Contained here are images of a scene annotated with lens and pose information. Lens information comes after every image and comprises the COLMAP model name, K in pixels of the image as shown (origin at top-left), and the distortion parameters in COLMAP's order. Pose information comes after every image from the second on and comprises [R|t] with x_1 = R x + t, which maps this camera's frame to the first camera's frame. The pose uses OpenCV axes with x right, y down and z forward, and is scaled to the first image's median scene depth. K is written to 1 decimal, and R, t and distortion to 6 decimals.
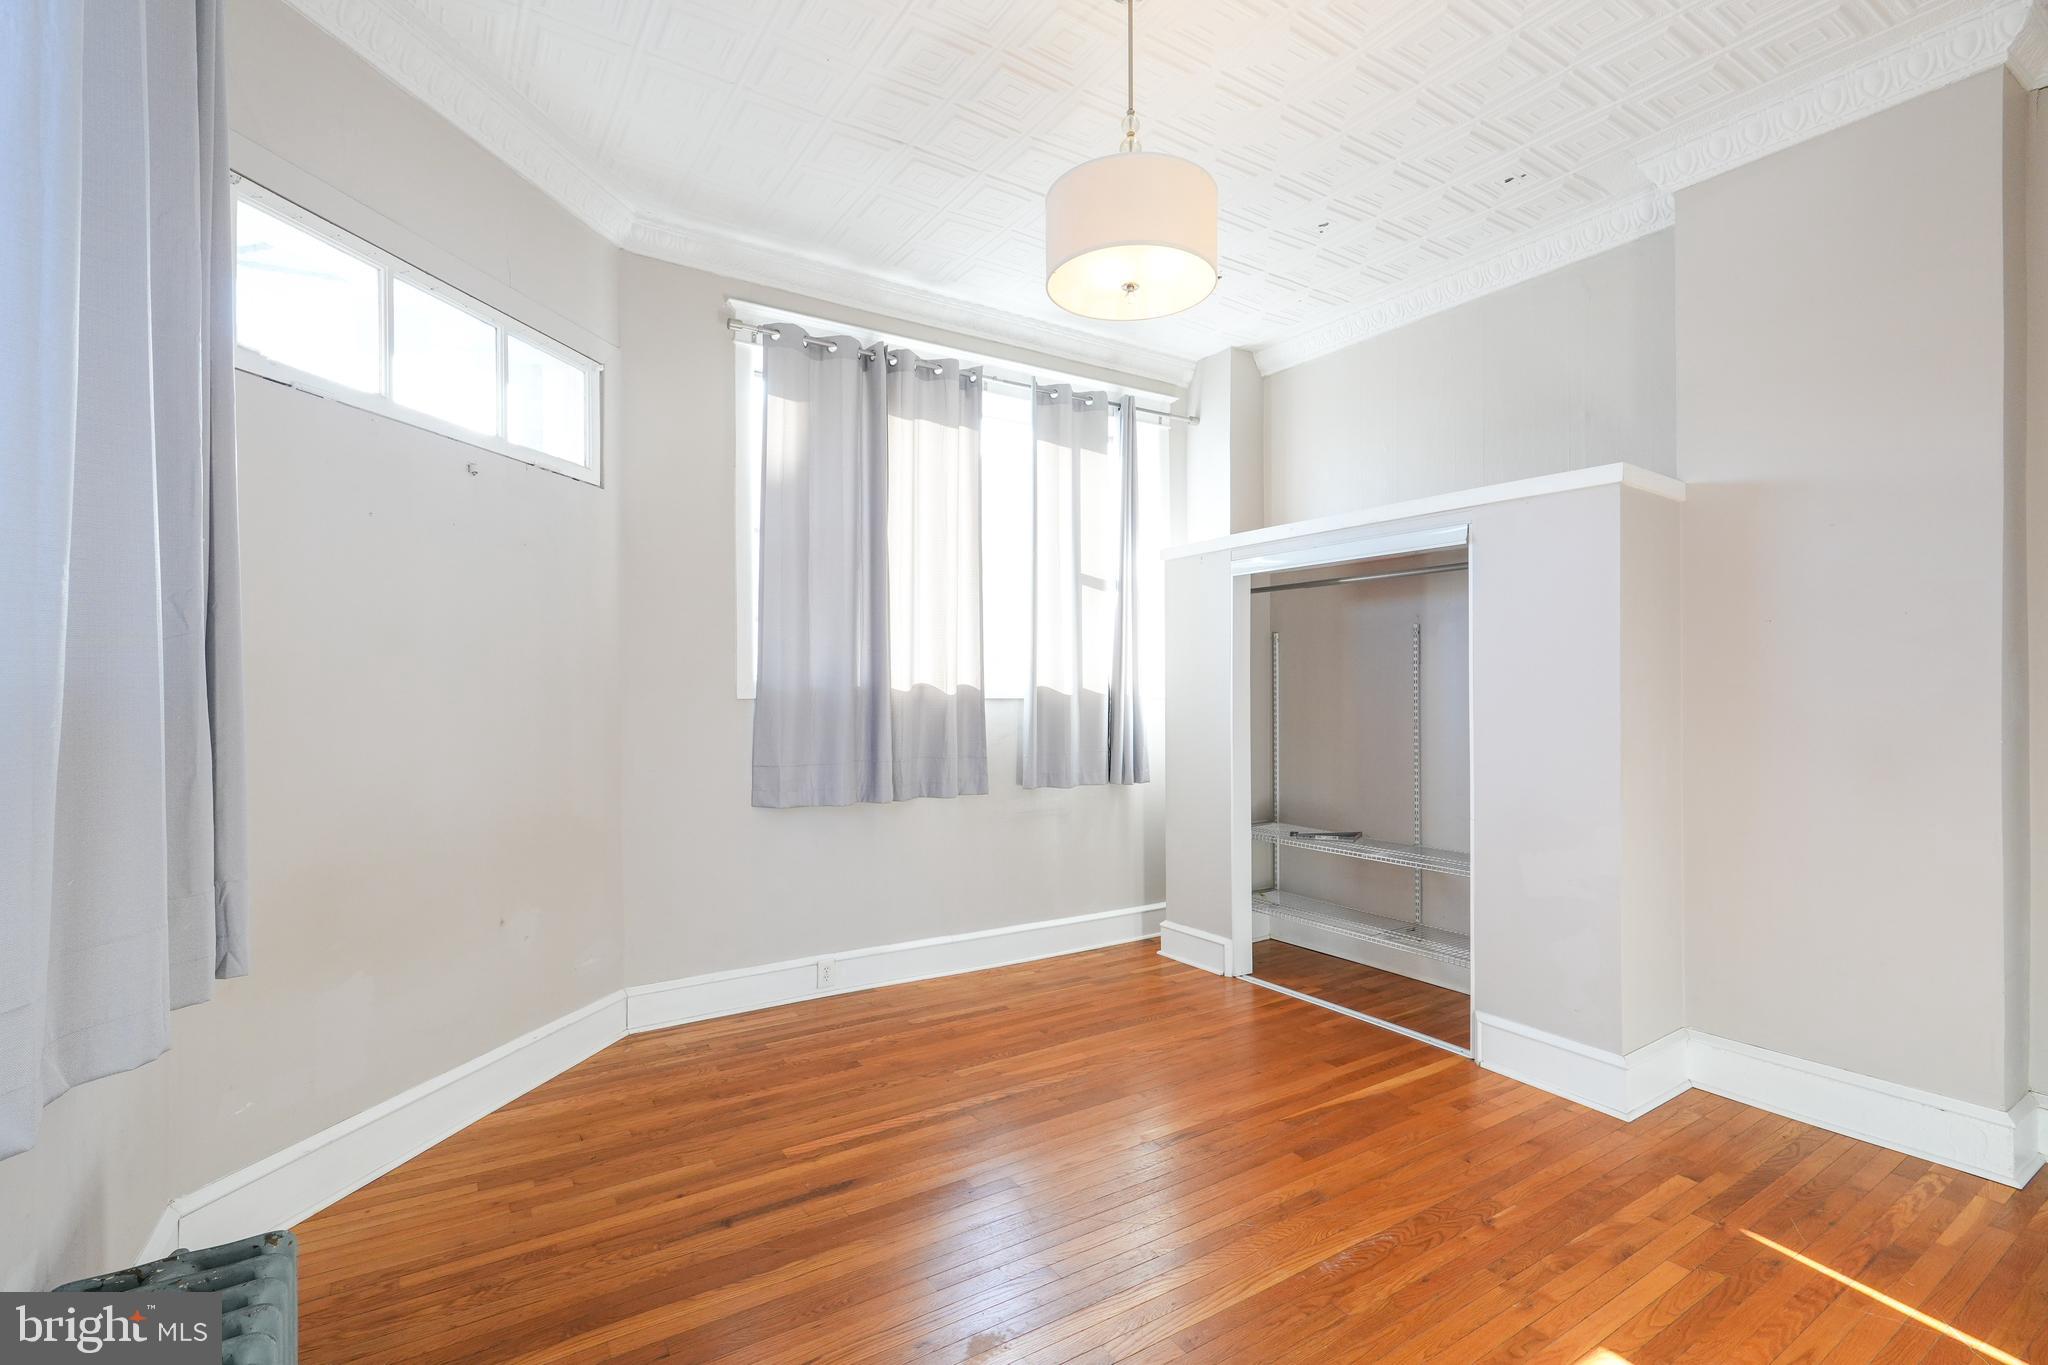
lens RADIAL K [[947.9, 0, 1026.5], [0, 947.9, 684.5], [0, 0, 1]] dist [0.003031, -0.000316]
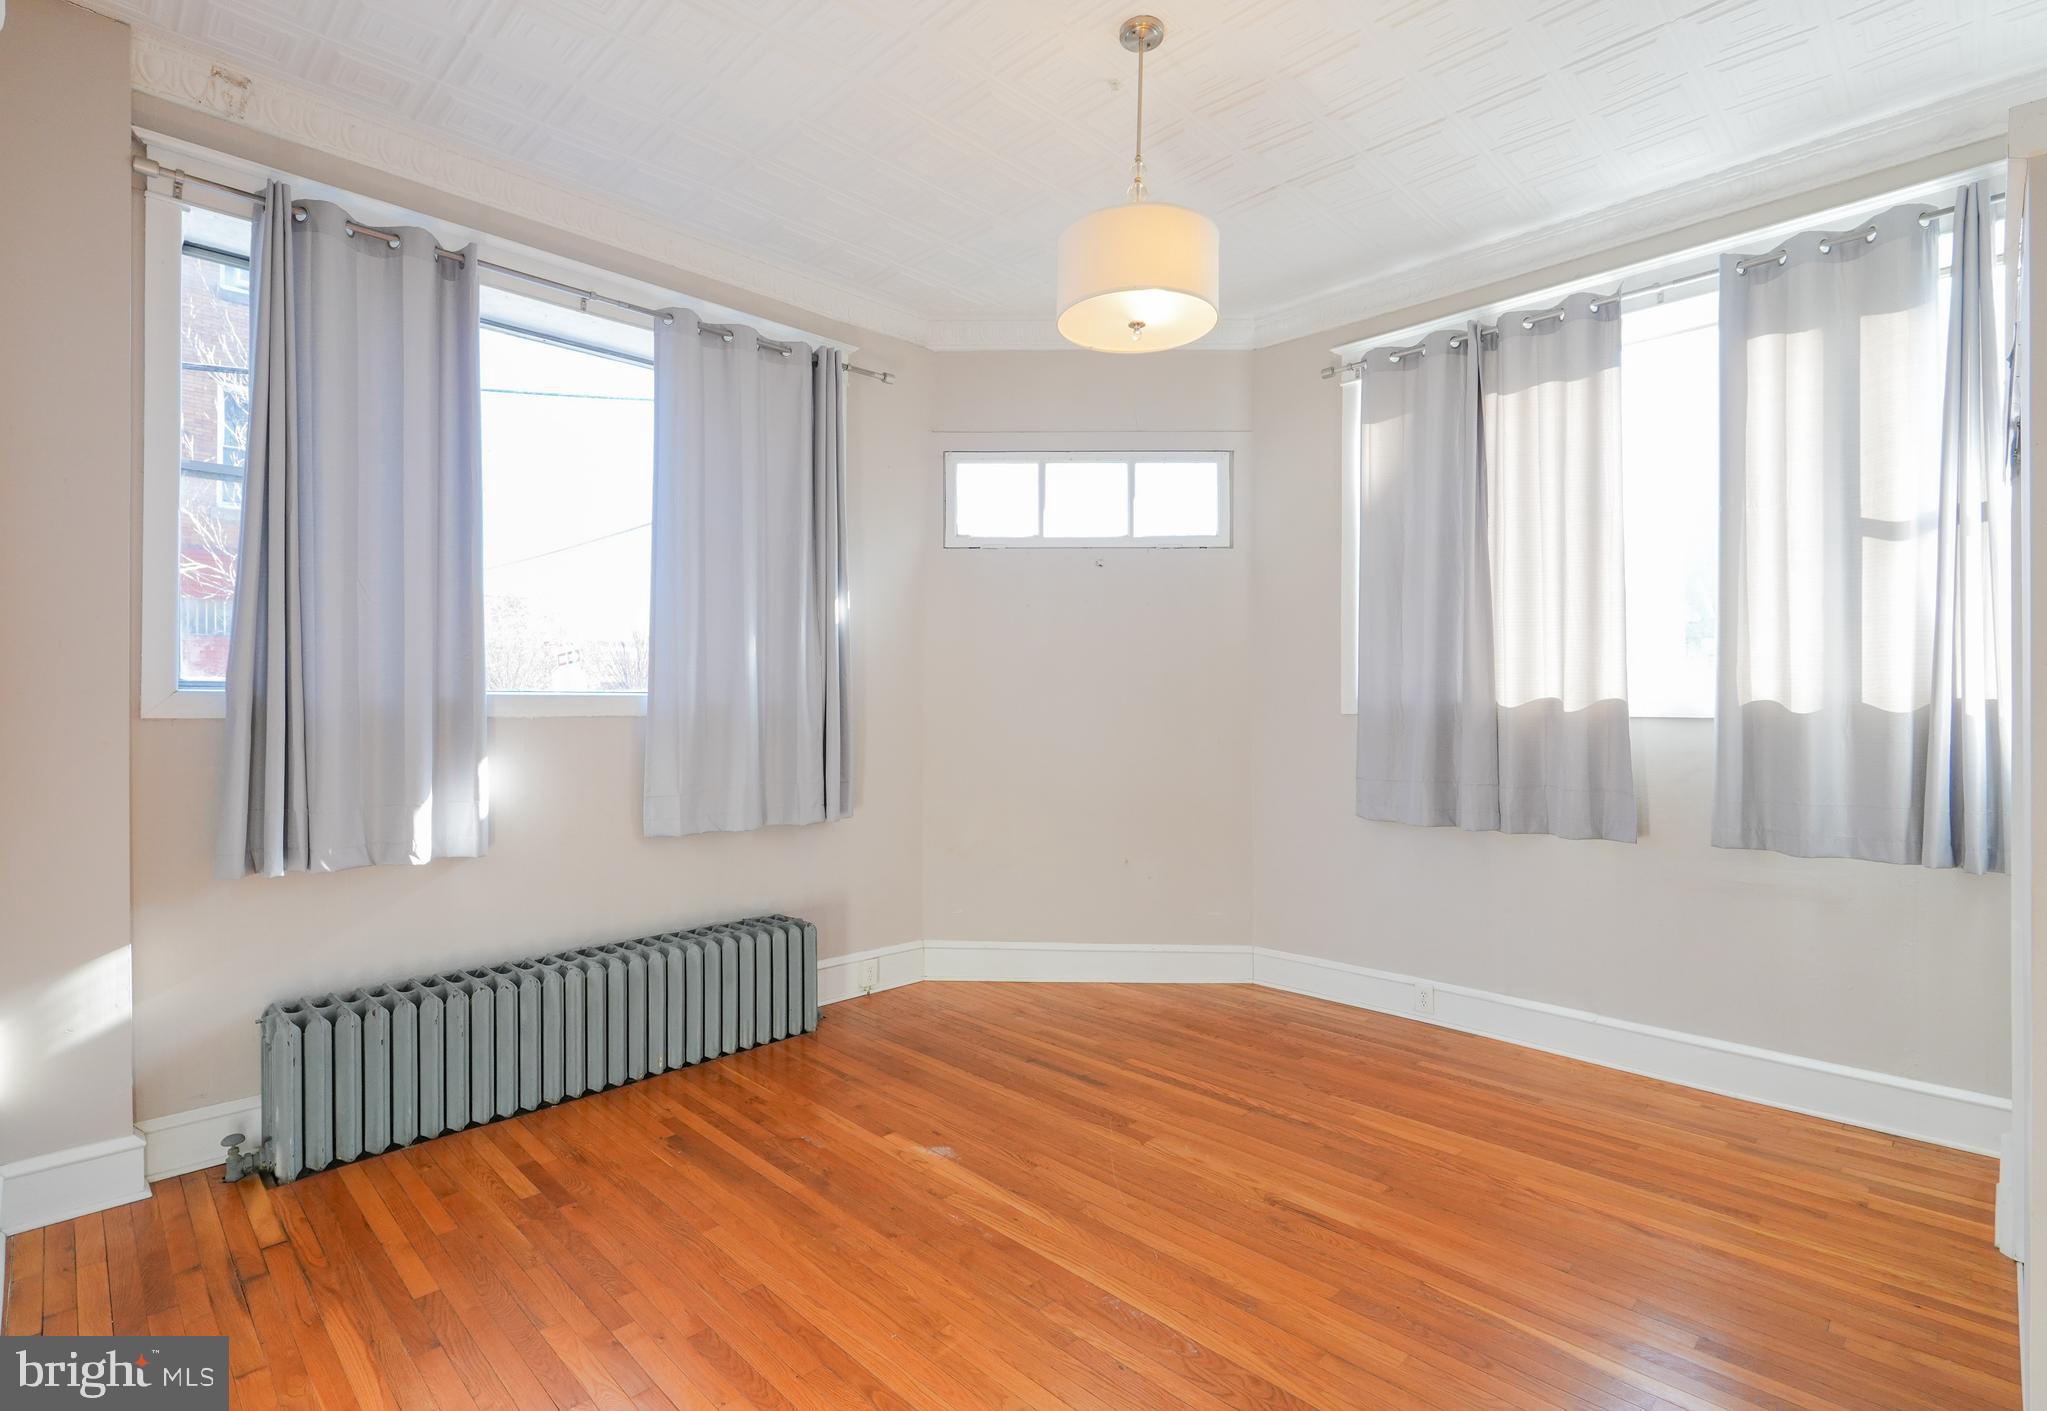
lens RADIAL K [[975.1, 0, 964.8], [0, 975.1, 706.7], [0, 0, 1]] dist [-0.000399, -0.000433]
pose [[0.169405, 0.001971, -0.985545, 0.722290], [0.006984, 0.999970, 0.003201, -0.000096], [0.985522, -0.007425, 0.169386, 0.387012]]
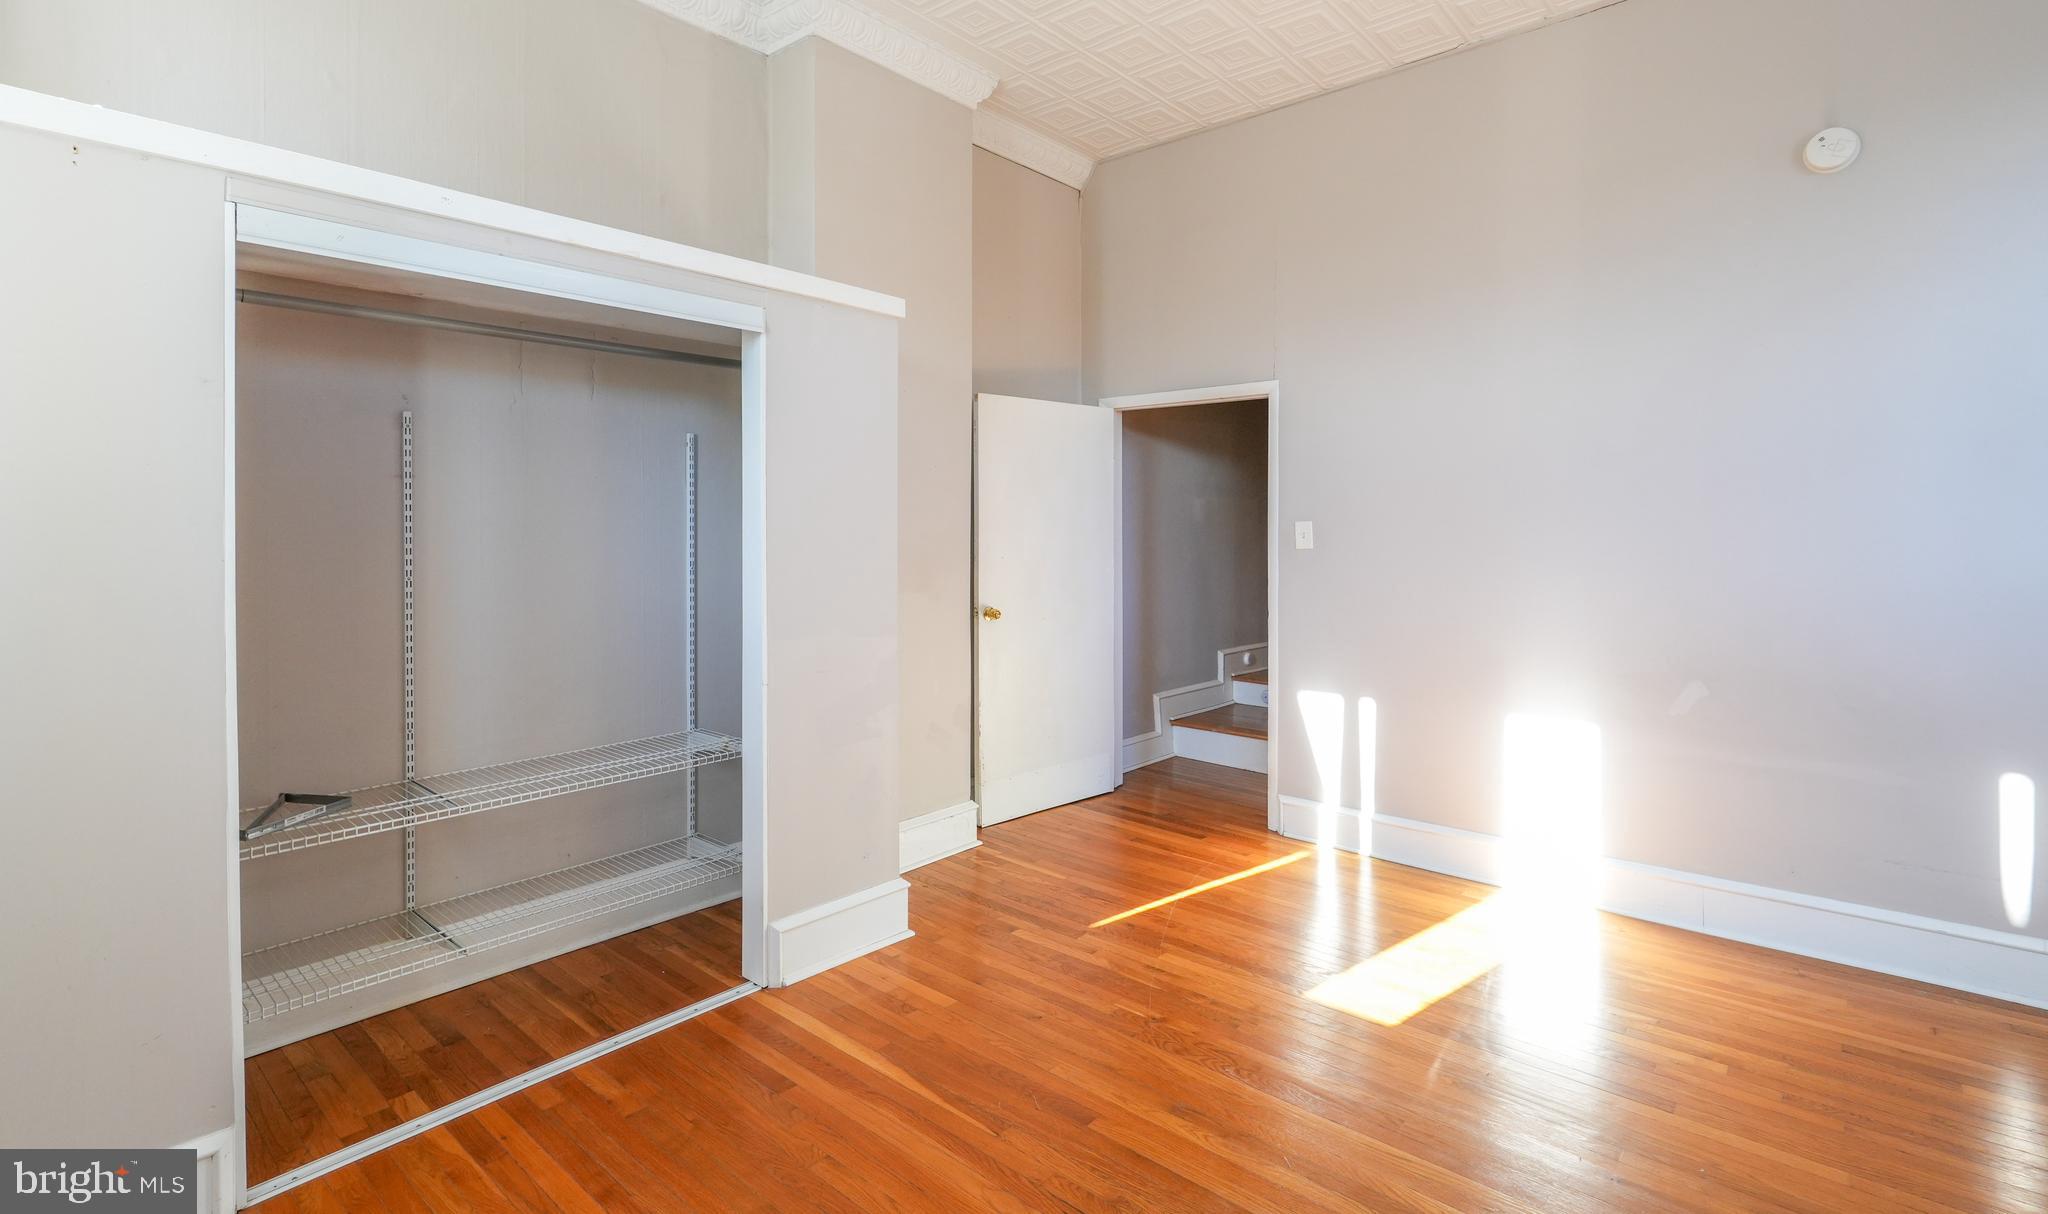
lens RADIAL K [[961.4, 0, 1030.4], [0, 961.4, 534.2], [0, 0, 1]] dist [0.003277, 0.000376]
pose [[-0.274732, -0.005289, 0.961506, -0.313363], [-0.004058, 0.999982, 0.004341, 0.010624], [-0.961512, -0.002709, -0.274748, 0.878574]]
